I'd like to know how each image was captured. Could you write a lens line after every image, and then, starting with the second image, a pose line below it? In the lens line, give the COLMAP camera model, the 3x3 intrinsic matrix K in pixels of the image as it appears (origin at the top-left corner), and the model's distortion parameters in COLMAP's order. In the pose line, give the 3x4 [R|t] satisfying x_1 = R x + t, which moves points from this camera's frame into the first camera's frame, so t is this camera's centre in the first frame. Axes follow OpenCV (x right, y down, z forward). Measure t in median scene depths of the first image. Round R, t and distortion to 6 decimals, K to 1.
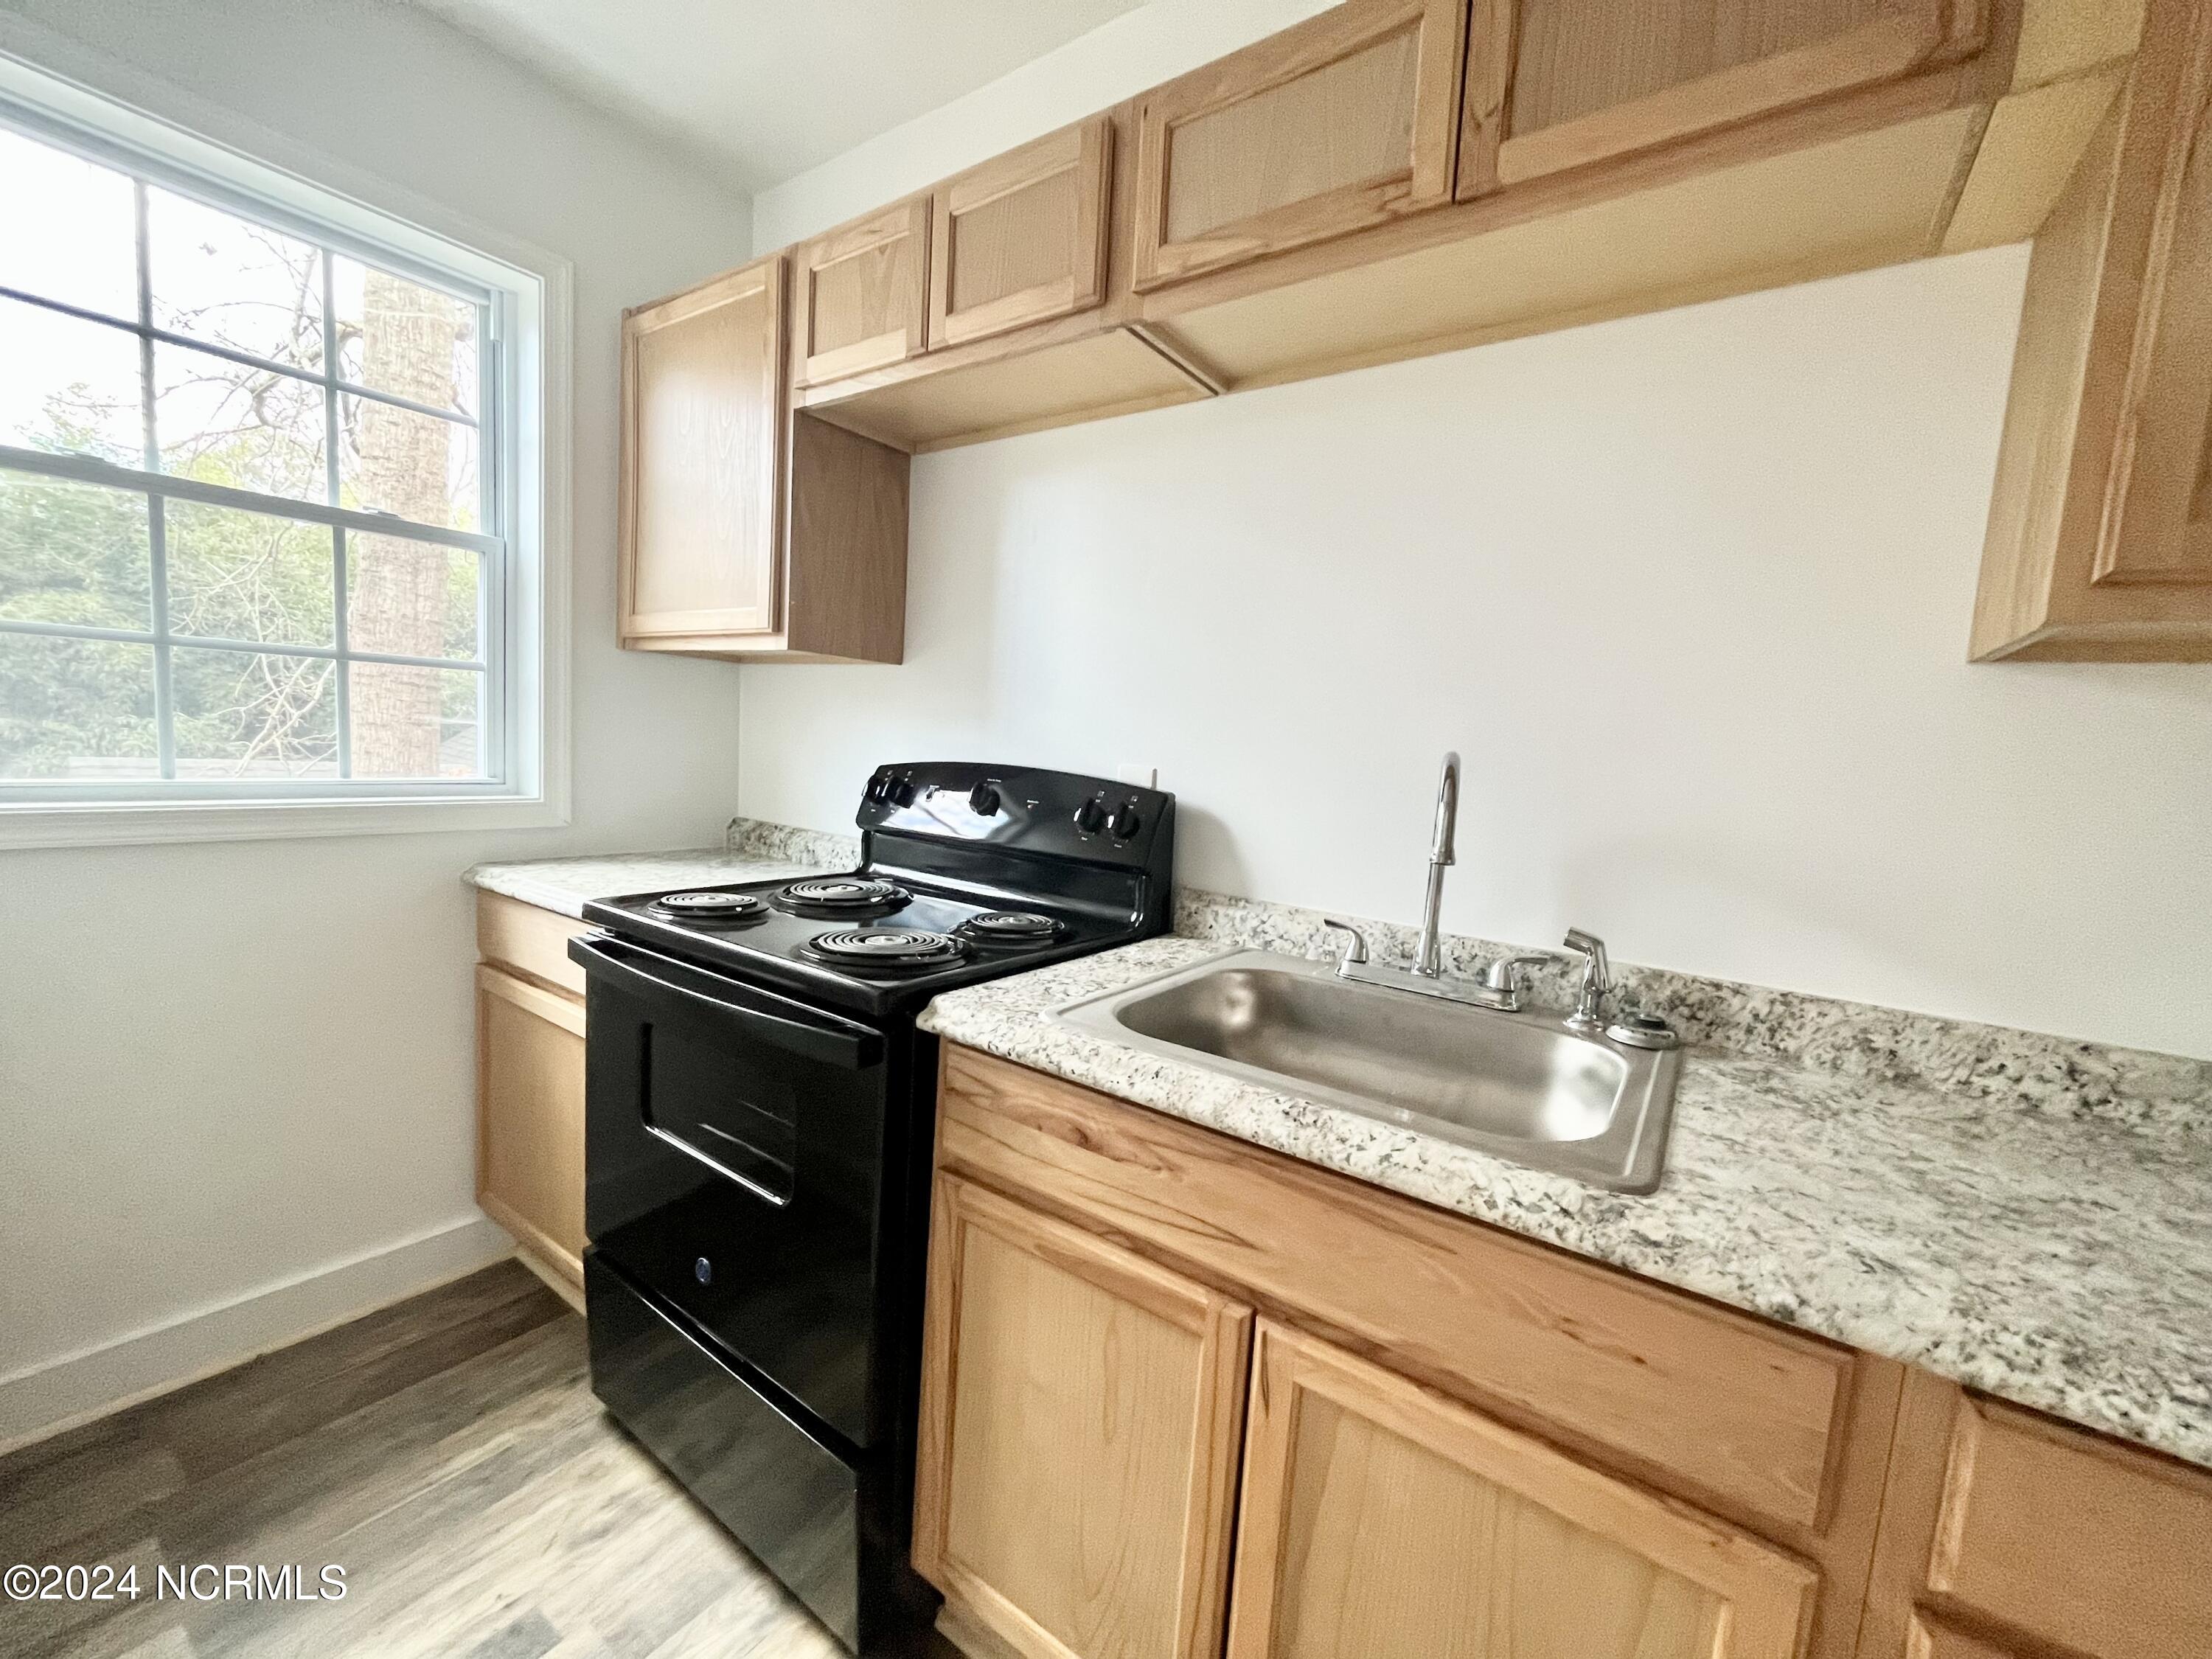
lens RADIAL K [[889.3, 0, 1102.9], [0, 889.3, 830.1], [0, 0, 1]] dist [-0.000162, -0.000088]
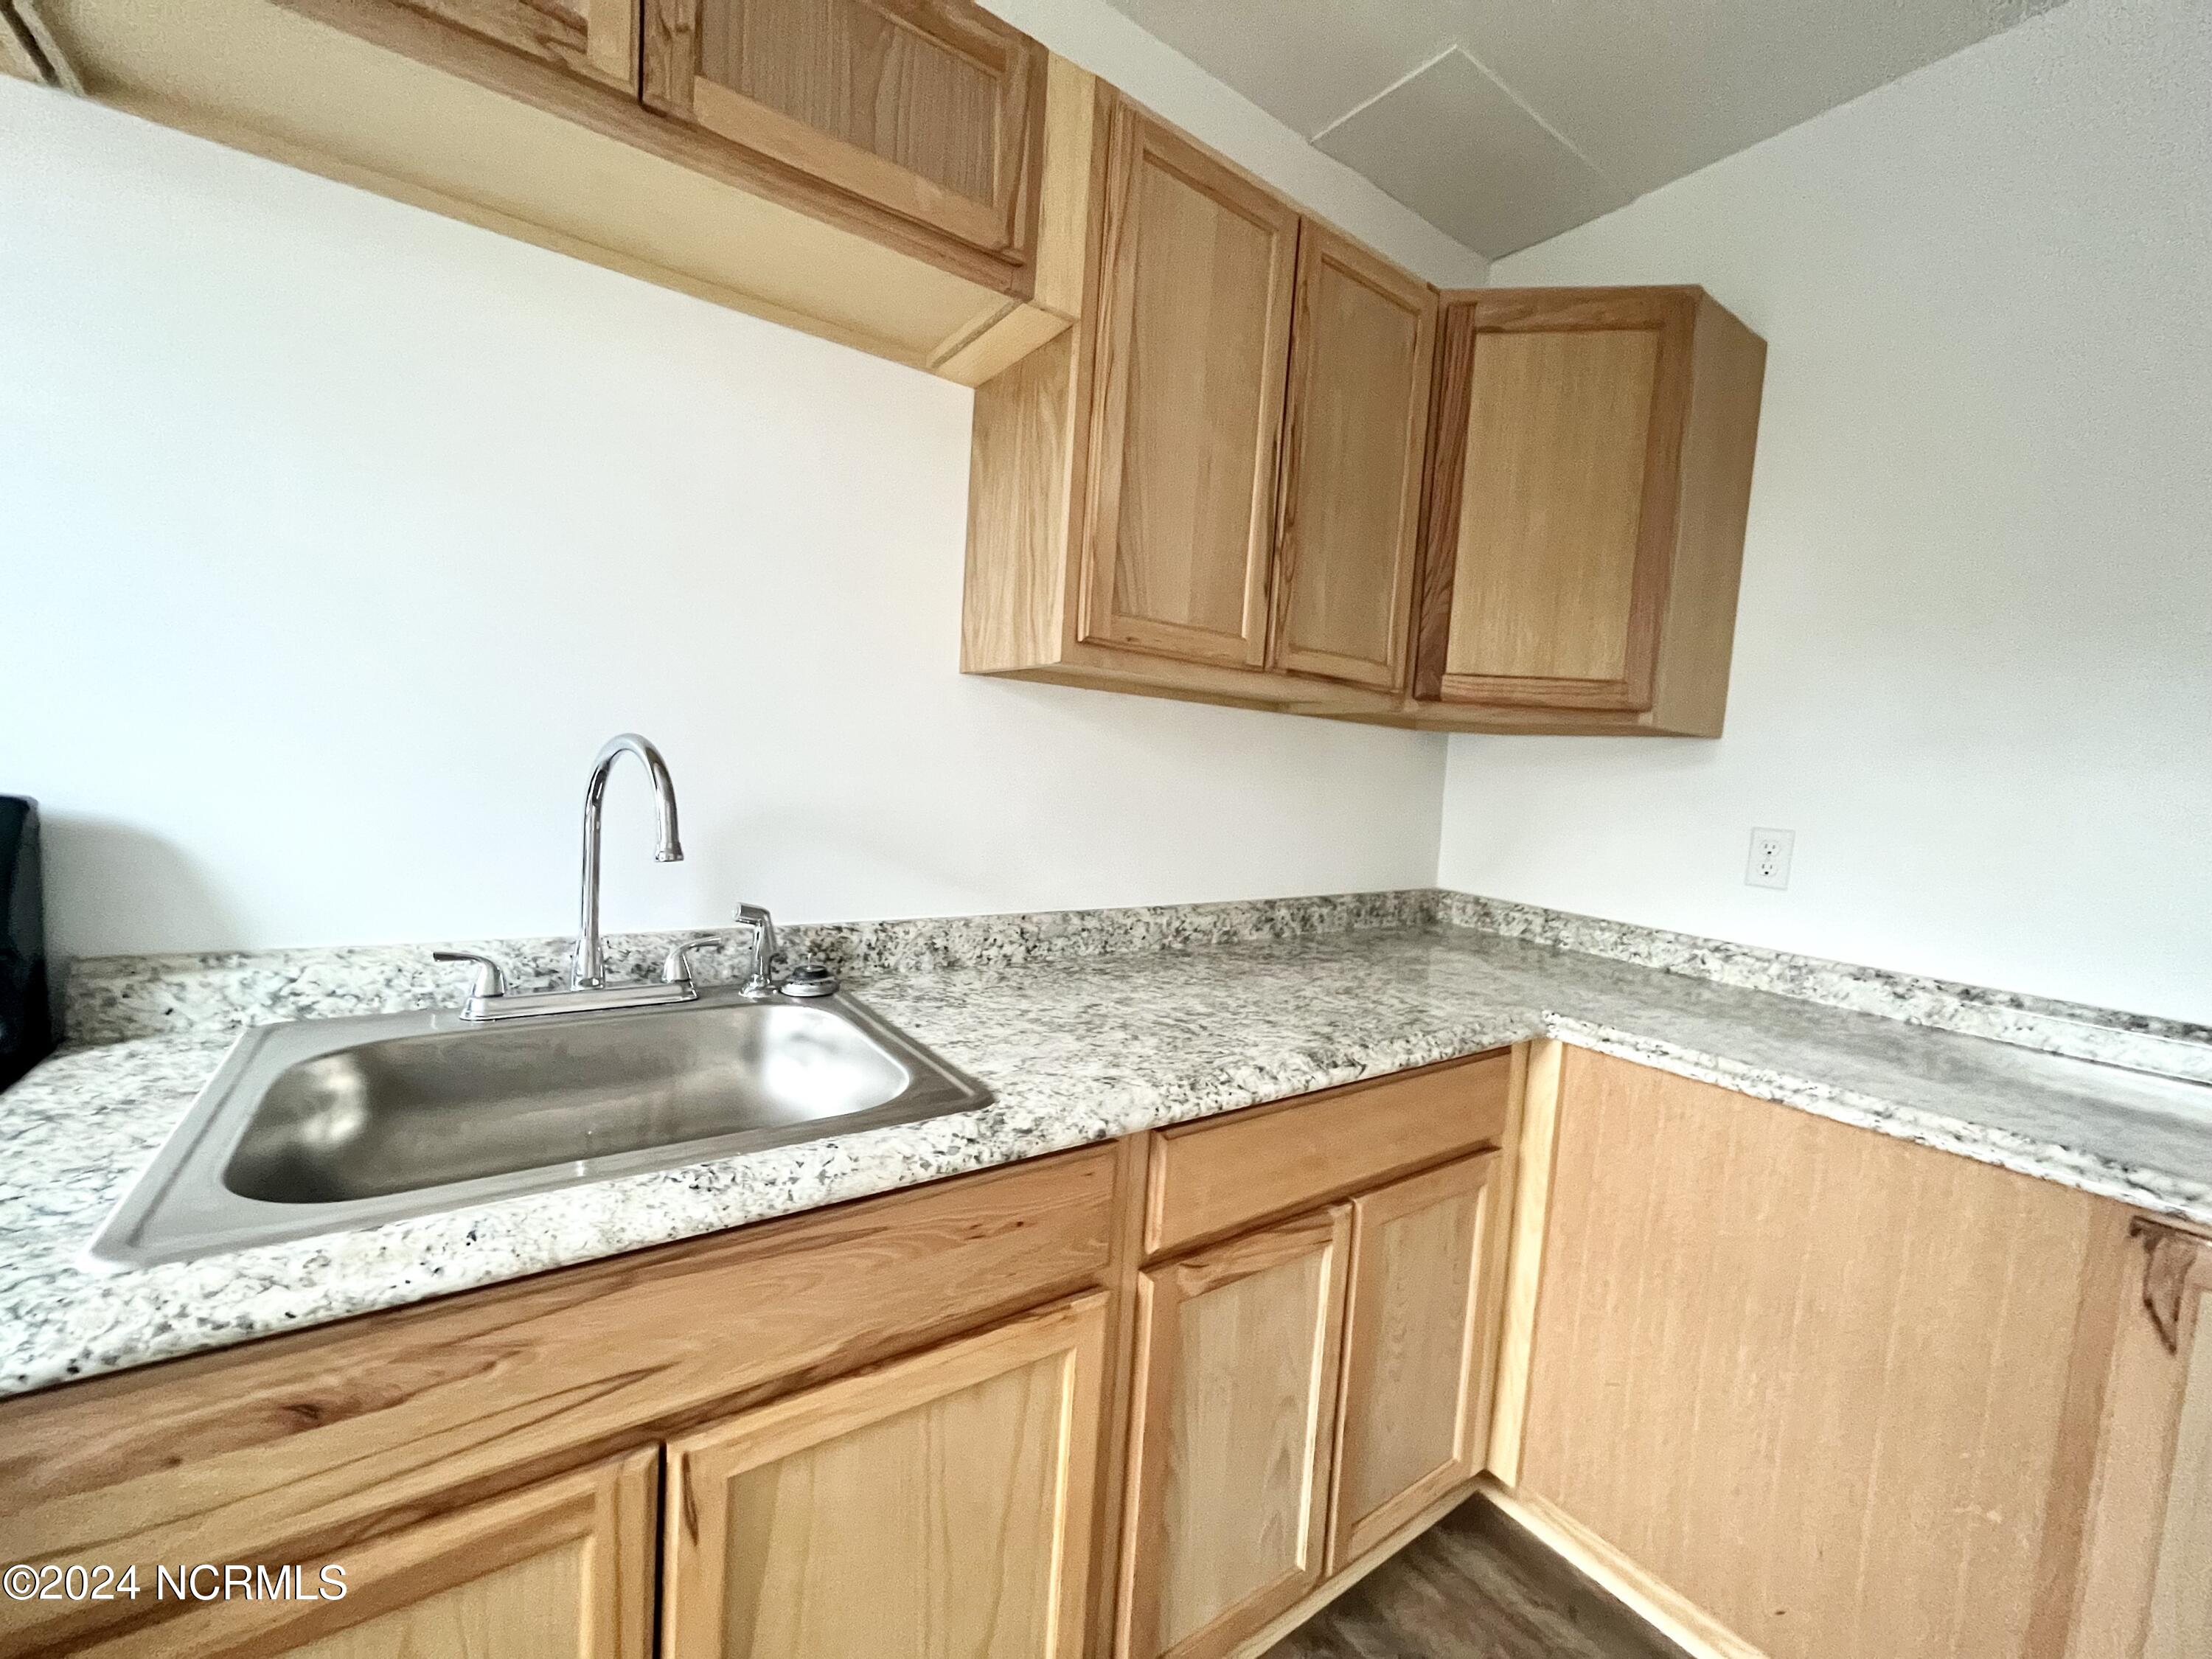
lens RADIAL K [[889.3, 0, 1102.9], [0, 889.3, 830.1], [0, 0, 1]] dist [-0.000162, -0.000088]
pose [[0.337422, -0.109637, 0.934947, -0.349098], [0.051830, 0.993852, 0.097839, -0.065528], [-0.939926, 0.015446, 0.341030, 0.300406]]
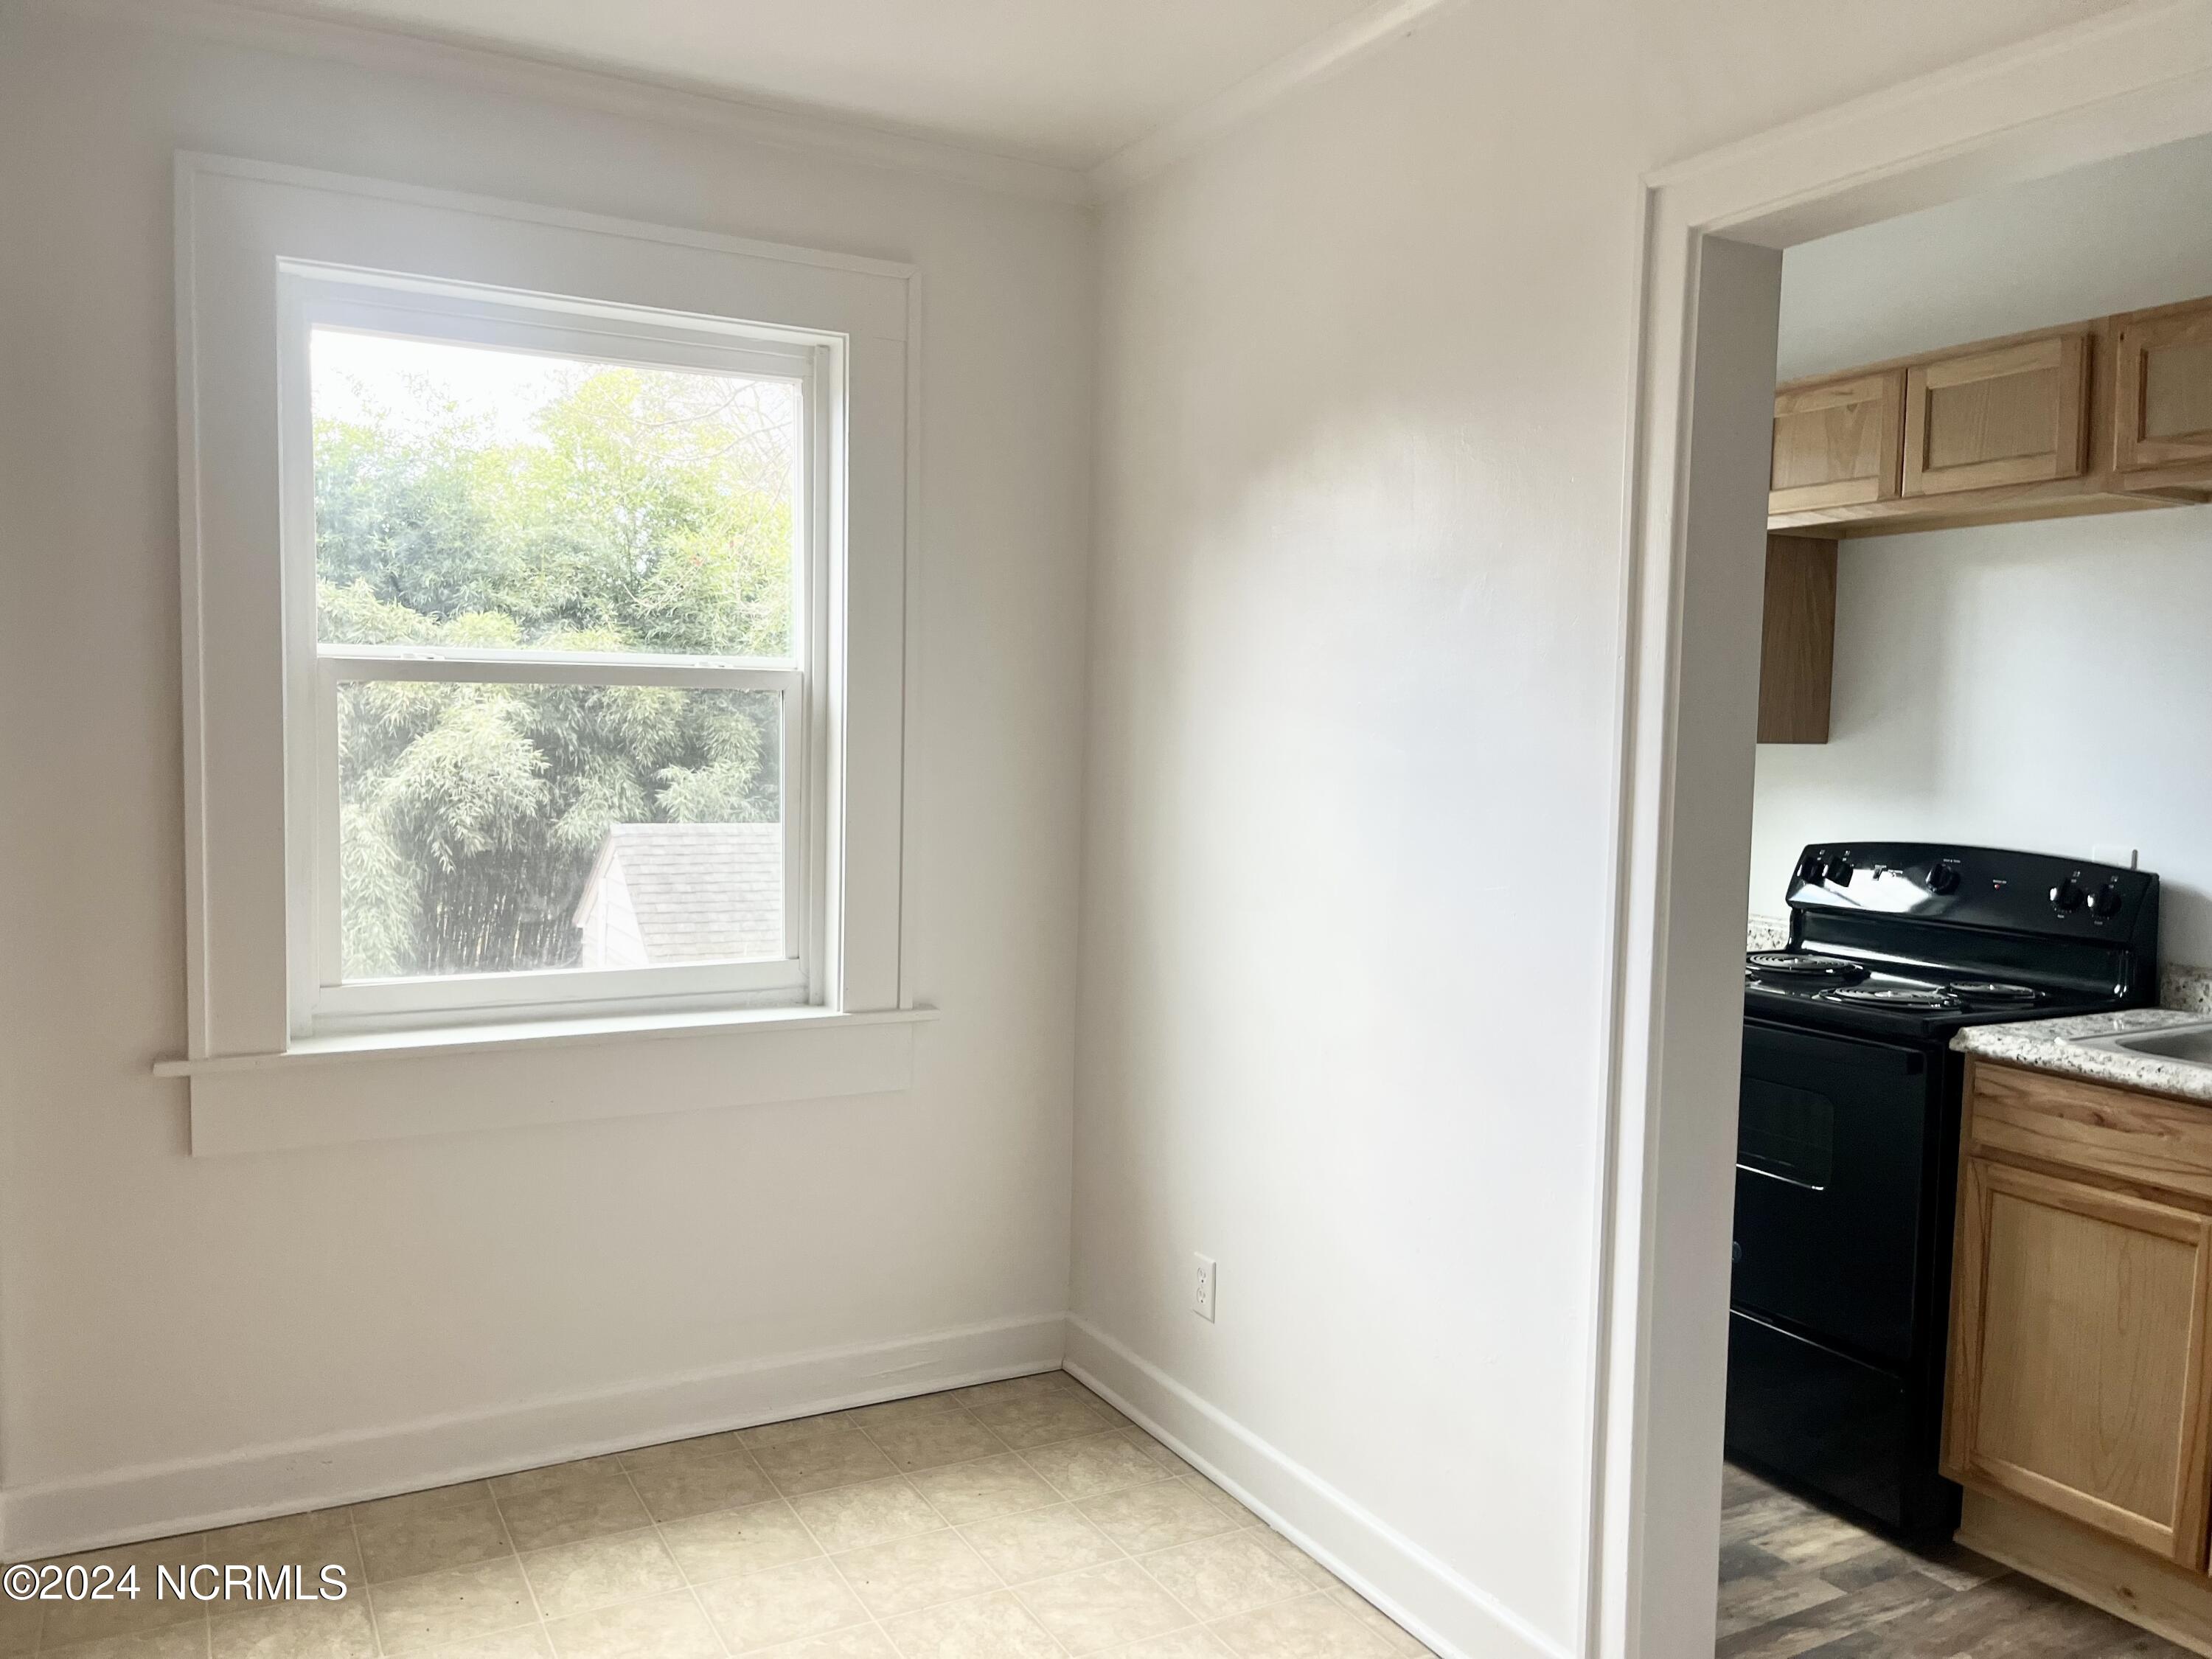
lens RADIAL K [[1646.9, 0, 1092.5], [0, 1646.9, 839.0], [0, 0, 1]] dist [0.086753, -0.125925]
pose [[0.892876, -0.015353, -0.450042, -0.253145], [-0.005374, 0.998984, -0.044741, 0.021567], [0.450271, 0.042367, 0.891886, -2.171828]]
